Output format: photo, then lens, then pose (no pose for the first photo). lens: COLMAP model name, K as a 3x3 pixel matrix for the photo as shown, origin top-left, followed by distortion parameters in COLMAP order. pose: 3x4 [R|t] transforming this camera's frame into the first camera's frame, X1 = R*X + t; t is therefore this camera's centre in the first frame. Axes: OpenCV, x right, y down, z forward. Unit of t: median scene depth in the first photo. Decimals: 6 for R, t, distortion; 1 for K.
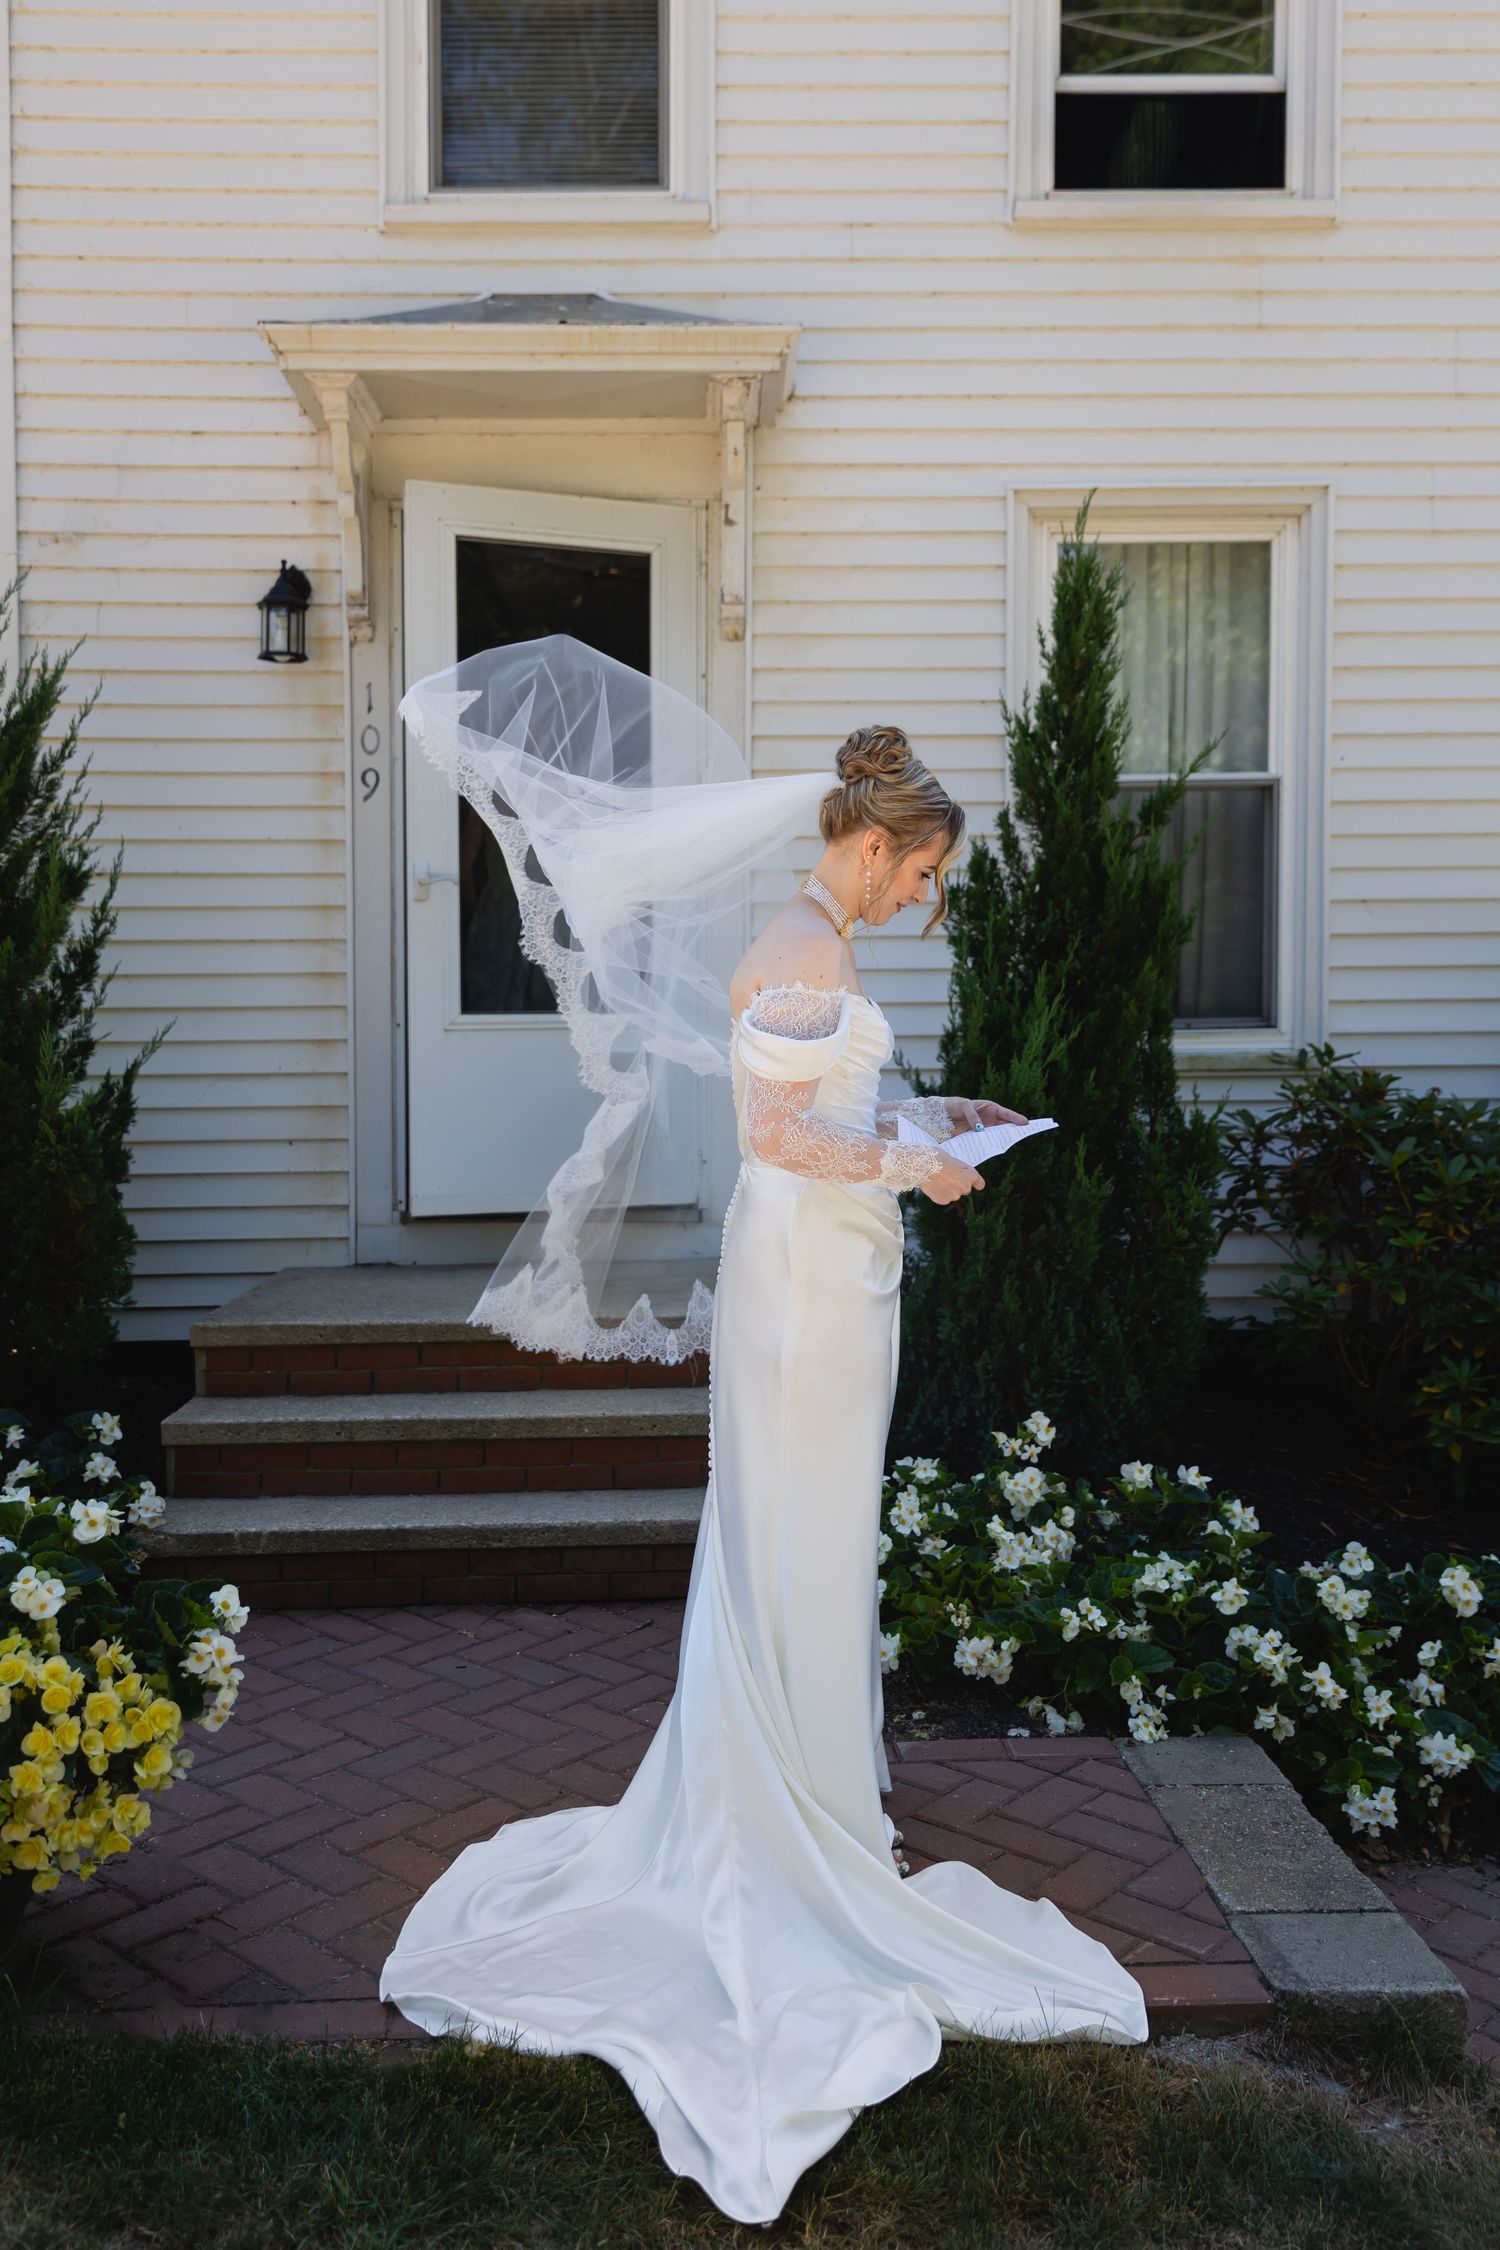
lens RADIAL K [[1794.5, 0, 727.5], [0, 1794.5, 1064.0], [0, 0, 1]] dist [0.026545, -0.026332]
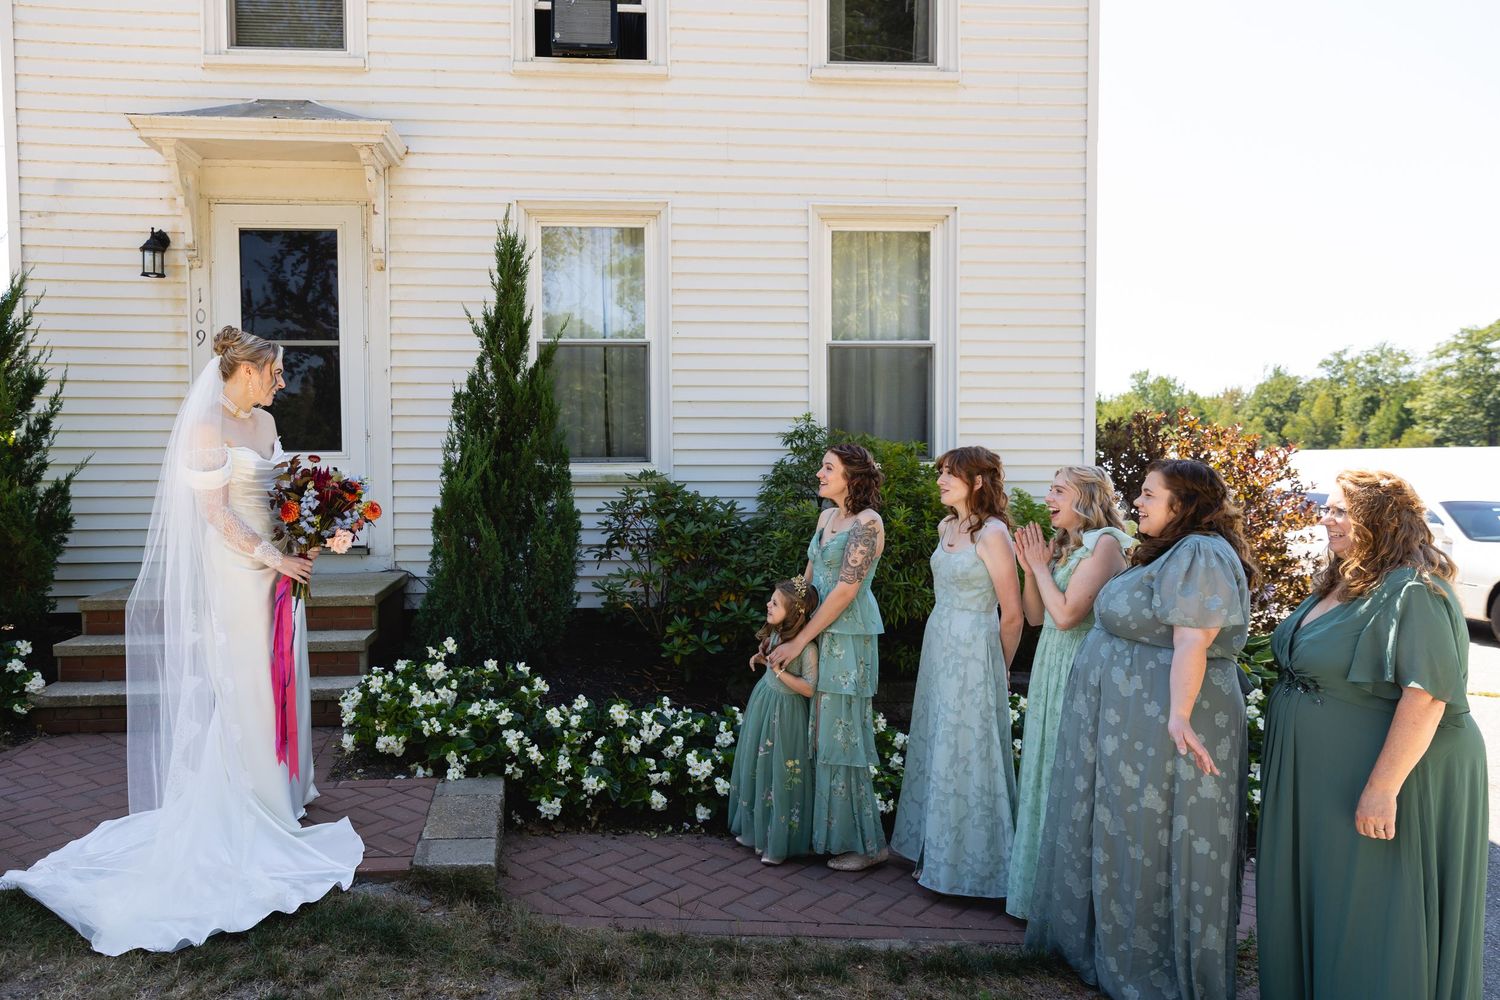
lens RADIAL K [[1037.4, 0, 751.0], [0, 1037.4, 497.4], [0, 0, 1]] dist [-0.005607, 0.011672]
pose [[0.998741, 0.007118, 0.049661, 0.394292], [-0.007657, 0.999914, 0.010675, 0.007585], [-0.049581, -0.011041, 0.998709, -0.218689]]
